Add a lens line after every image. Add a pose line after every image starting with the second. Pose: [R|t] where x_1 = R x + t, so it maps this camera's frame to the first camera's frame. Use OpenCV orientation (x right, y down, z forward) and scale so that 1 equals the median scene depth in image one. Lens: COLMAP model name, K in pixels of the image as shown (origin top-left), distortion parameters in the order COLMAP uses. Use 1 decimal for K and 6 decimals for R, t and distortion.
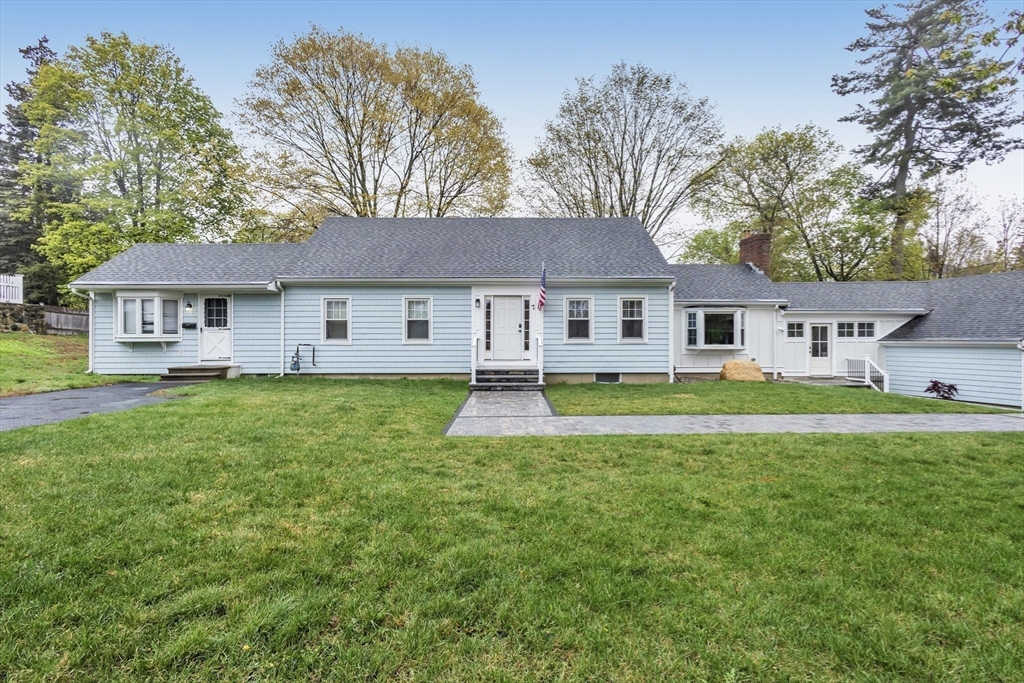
lens RADIAL K [[476.0, 0, 513.6], [0, 476.0, 336.1], [0, 0, 1]] dist [0.006981, -0.000397]
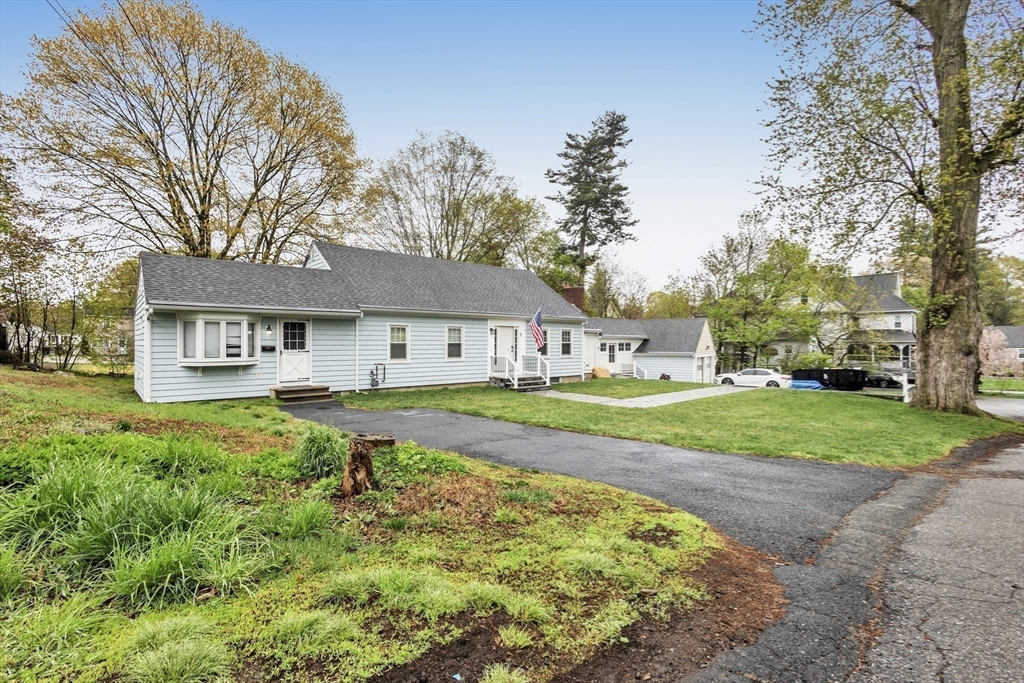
lens RADIAL K [[476.0, 0, 513.6], [0, 476.0, 336.1], [0, 0, 1]] dist [0.006981, -0.000397]
pose [[0.762460, 0.011161, 0.646939, -0.931189], [-0.005881, 0.999929, -0.010320, -0.040505], [-0.647009, 0.004063, 0.762472, -0.113437]]
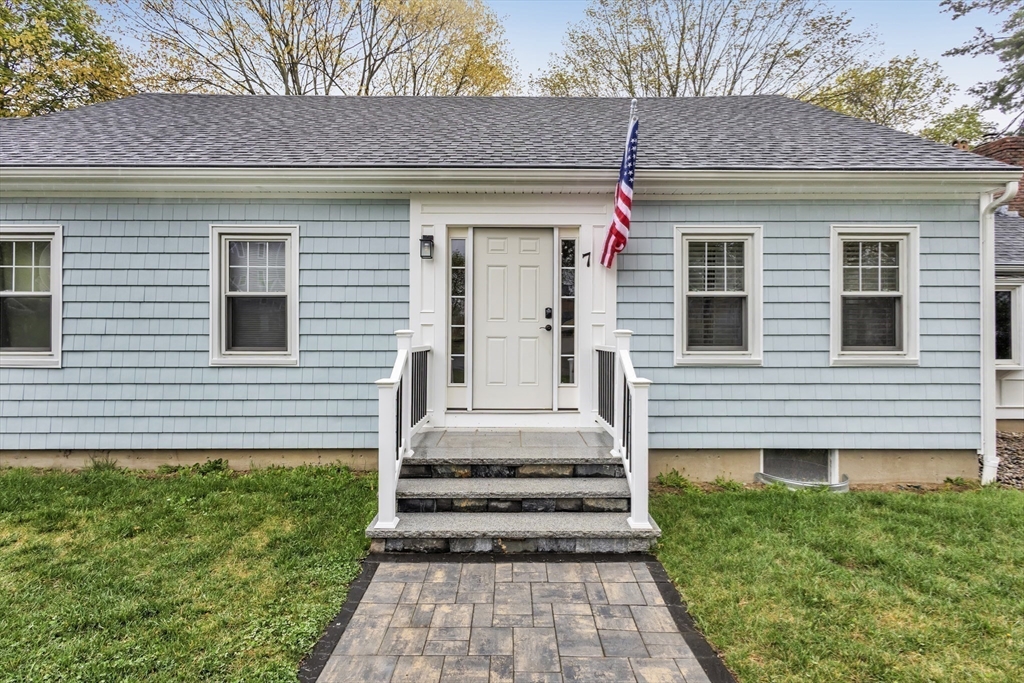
lens RADIAL K [[476.0, 0, 513.6], [0, 476.0, 336.1], [0, 0, 1]] dist [0.006981, -0.000397]
pose [[0.999985, 0.001892, -0.005097, -0.010627], [-0.001875, 0.999992, 0.003398, -0.005973], [0.005103, -0.003388, 0.999981, 0.651564]]
